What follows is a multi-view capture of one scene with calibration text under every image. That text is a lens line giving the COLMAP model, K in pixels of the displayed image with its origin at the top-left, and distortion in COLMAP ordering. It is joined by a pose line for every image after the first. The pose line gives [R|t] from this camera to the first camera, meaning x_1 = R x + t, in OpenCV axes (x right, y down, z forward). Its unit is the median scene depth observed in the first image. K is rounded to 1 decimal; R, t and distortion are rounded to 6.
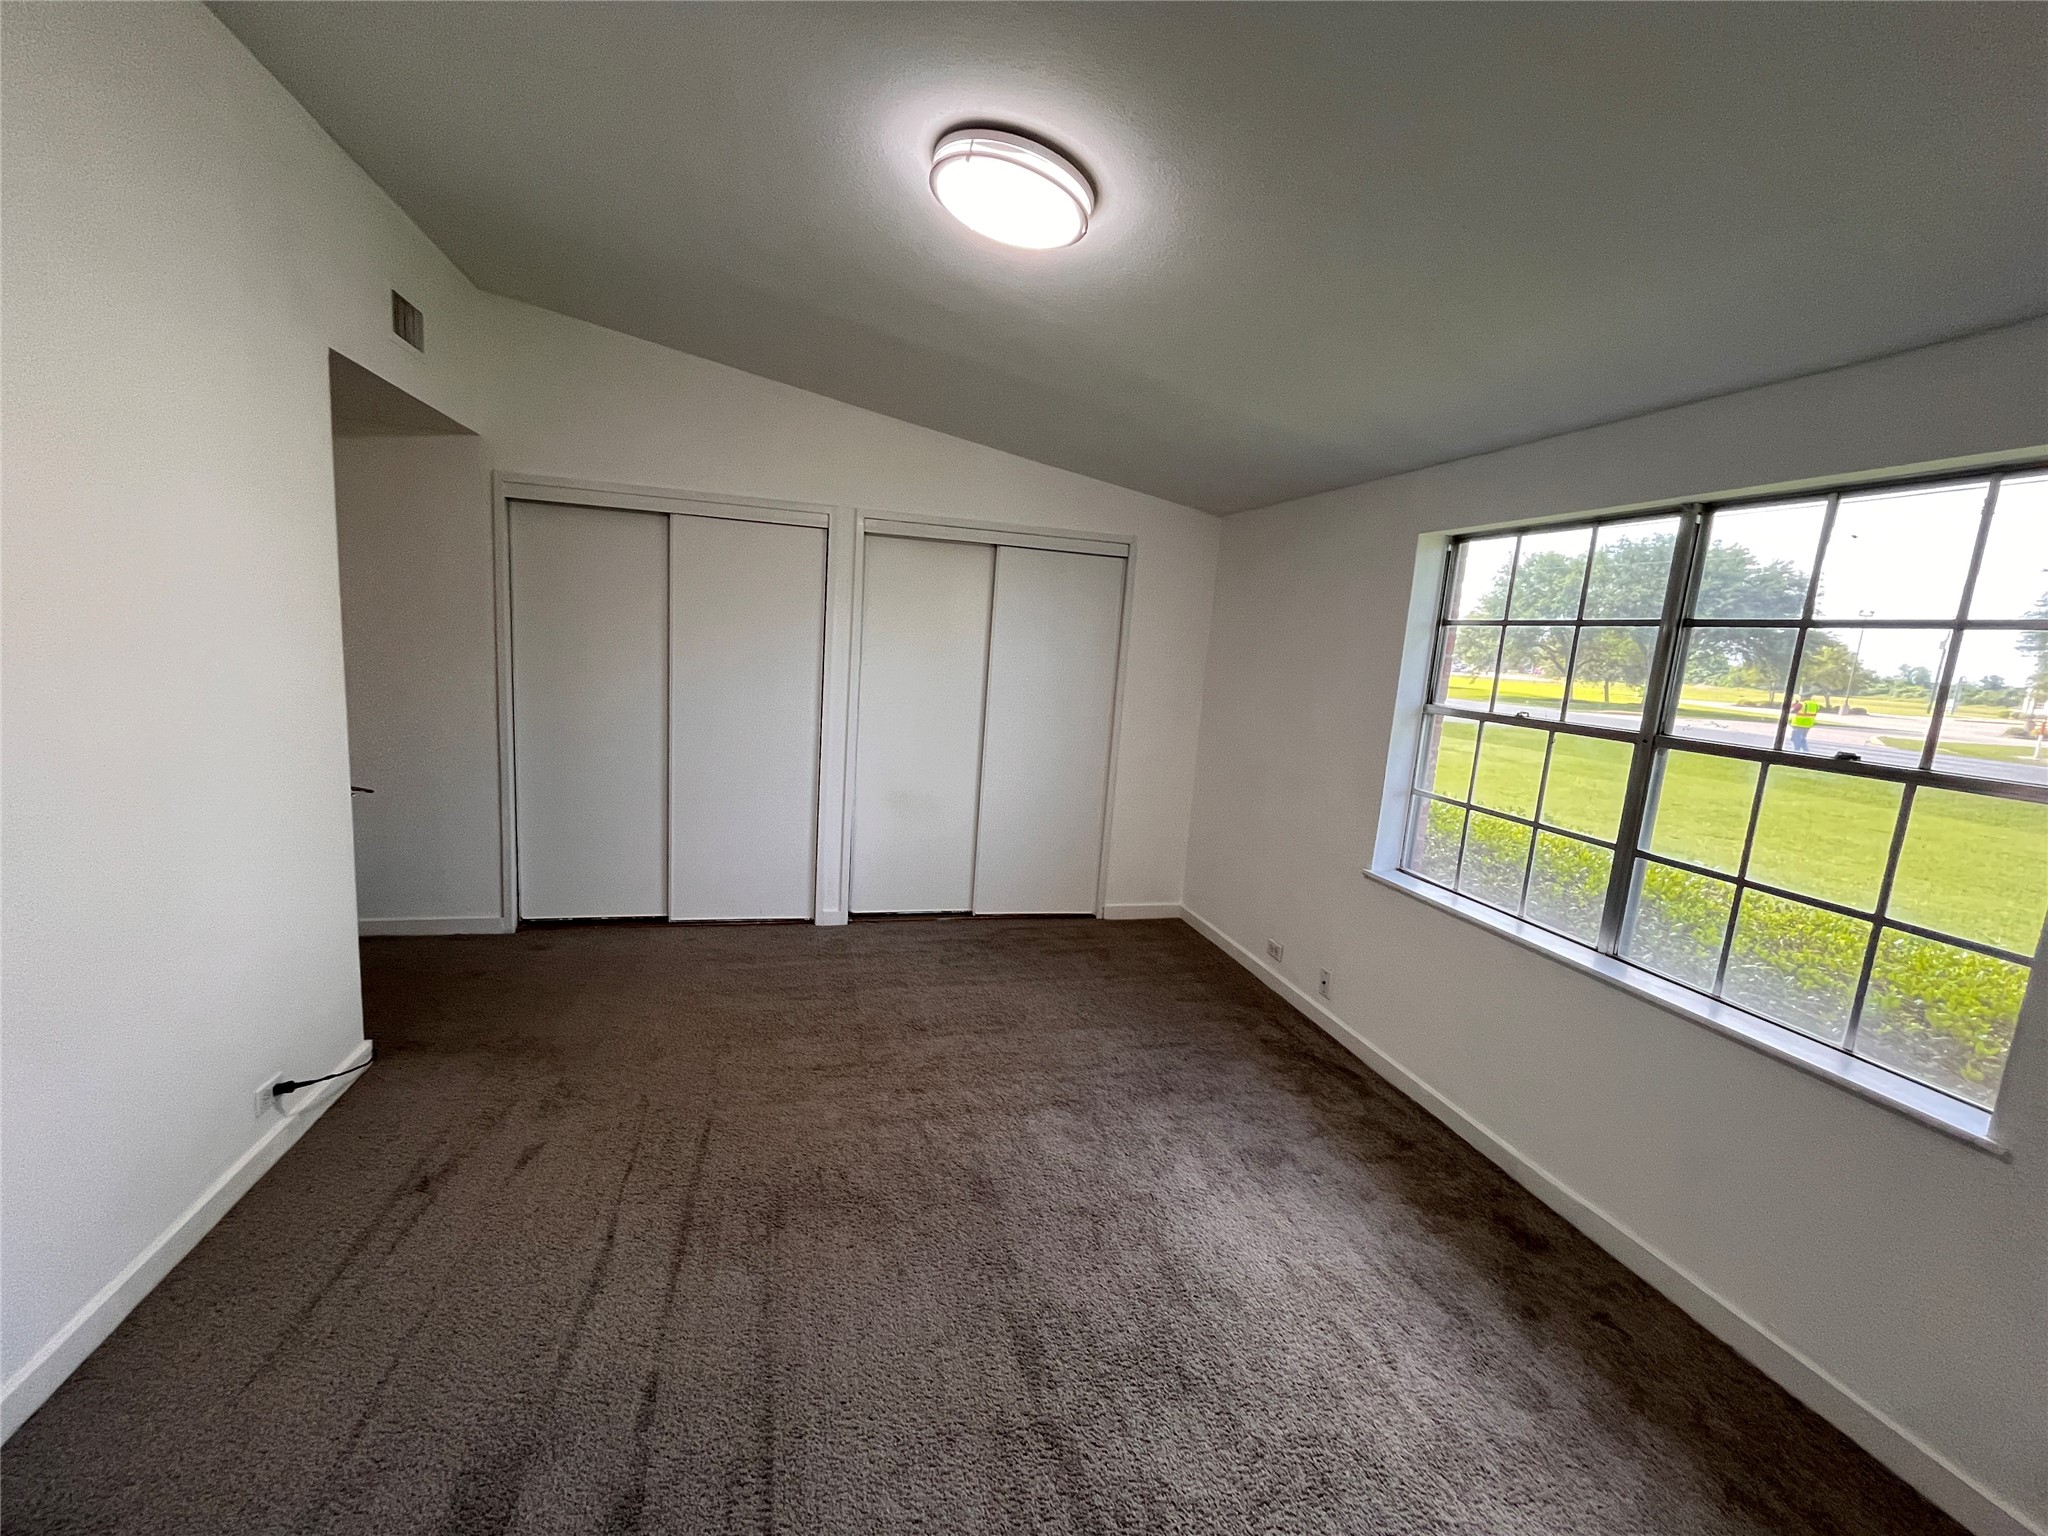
lens RADIAL K [[838.2, 0, 1024.0], [0, 838.2, 768.0], [0, 0, 1]] dist [-0.000041, -0.000190]
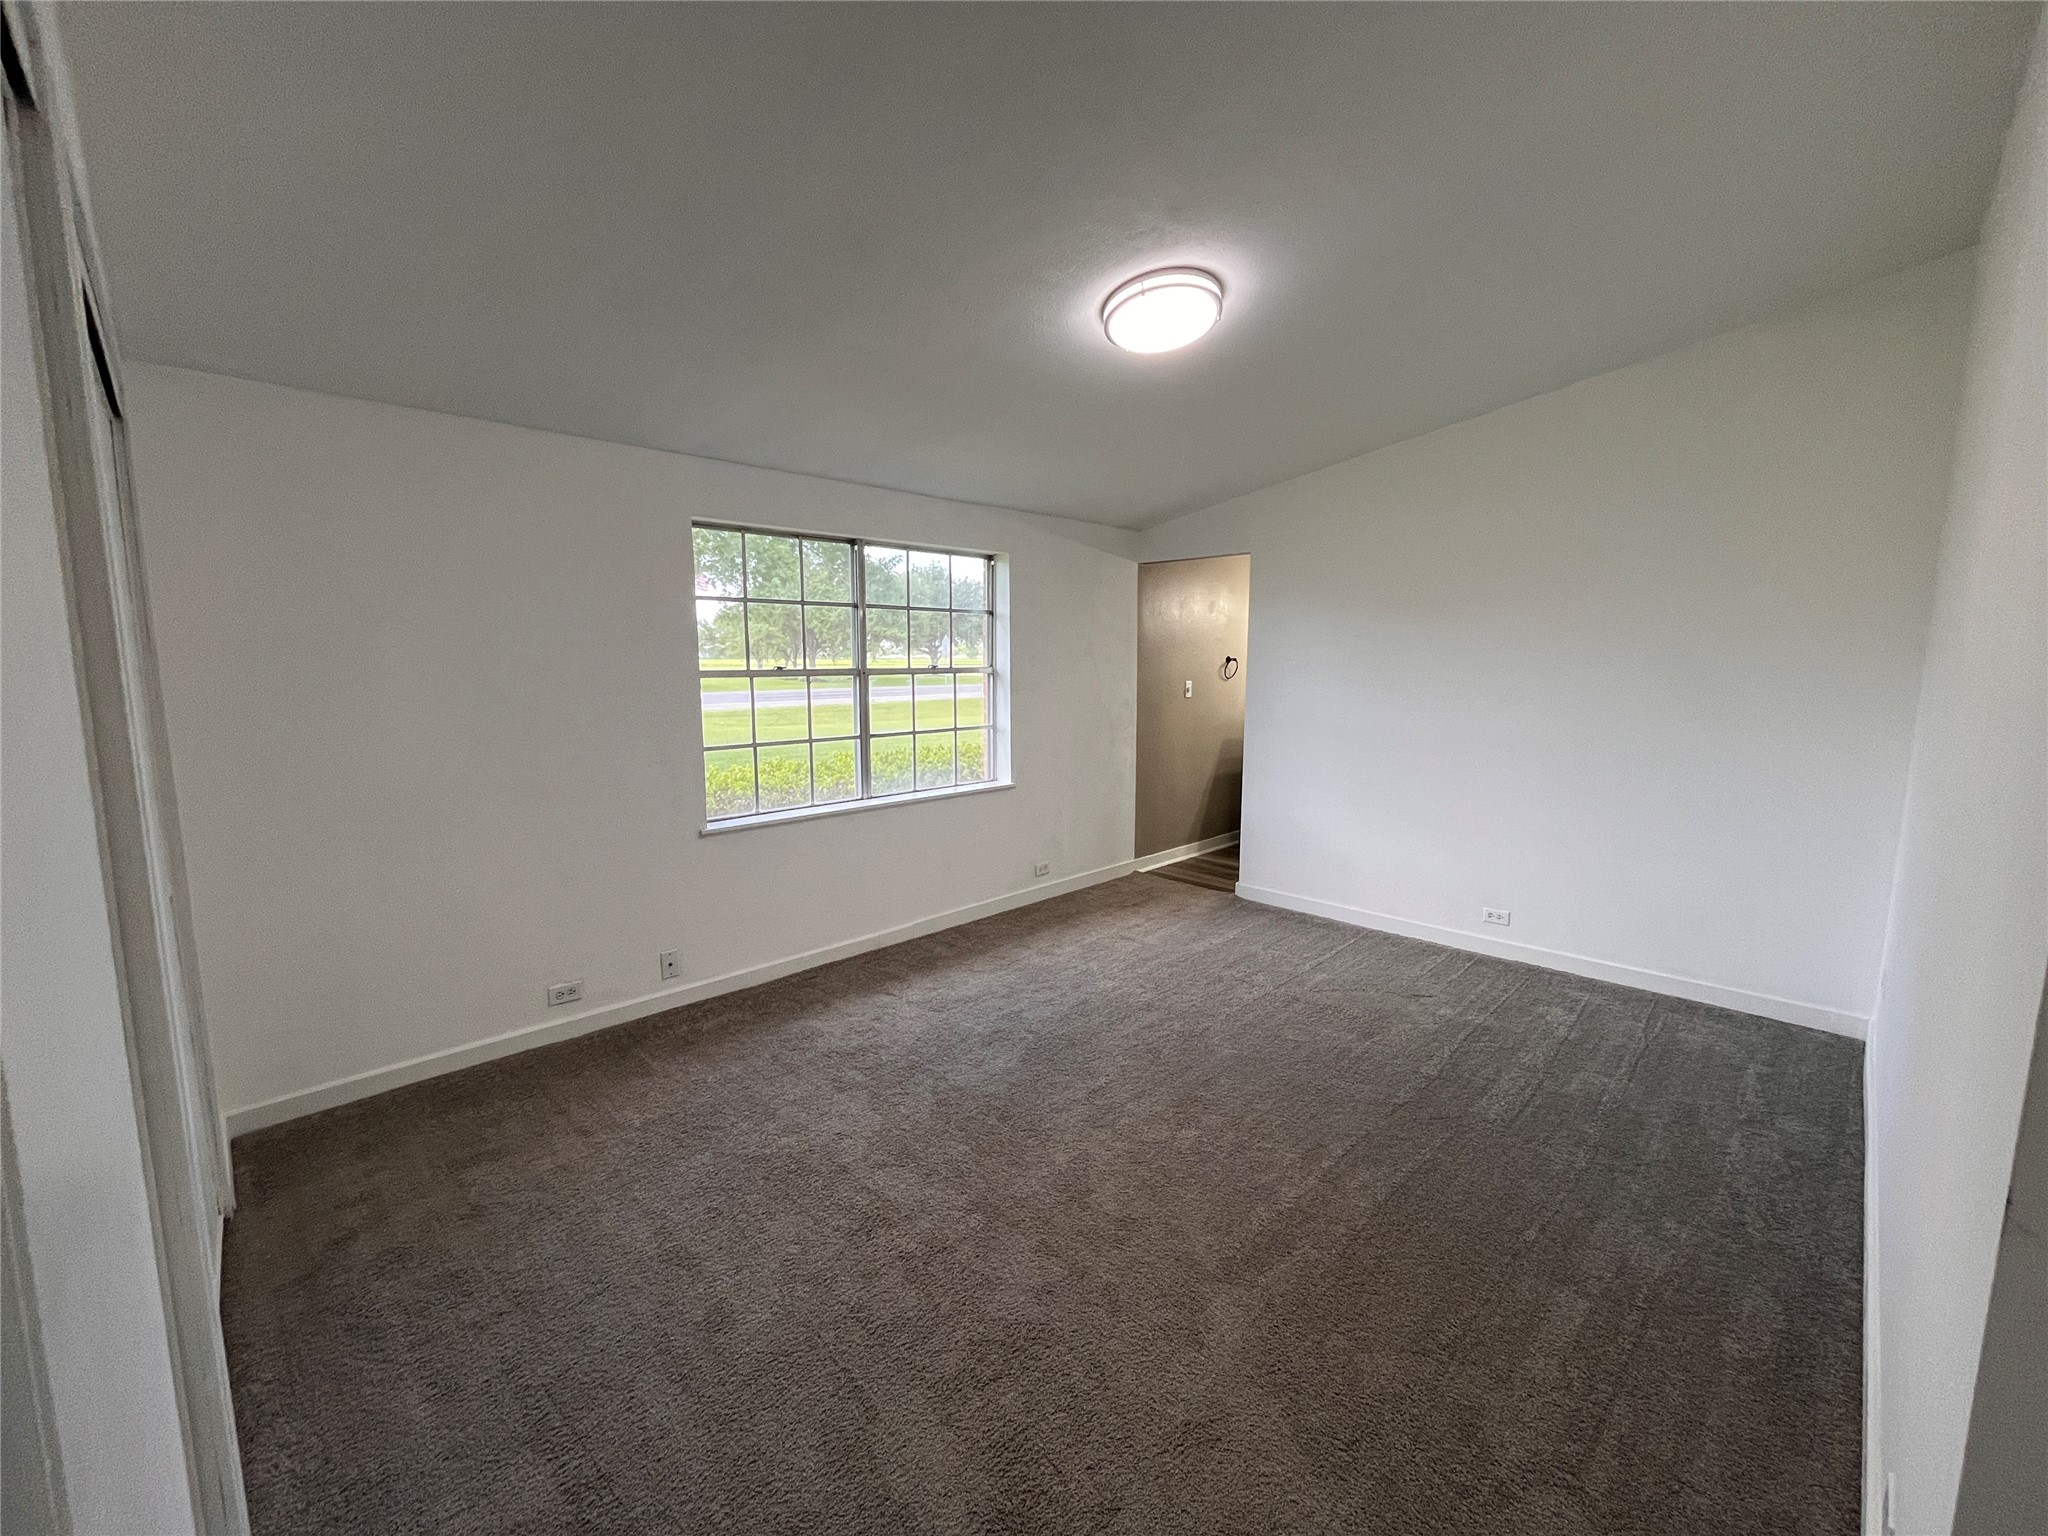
lens RADIAL K [[823.9, 0, 1024.0], [0, 823.9, 768.0], [0, 0, 1]] dist [-0.007080, -0.000027]
pose [[-0.507195, -0.161343, 0.846594, -0.852937], [0.109984, 0.962171, 0.249261, -0.214233], [-0.854784, 0.219536, -0.470263, 1.444264]]
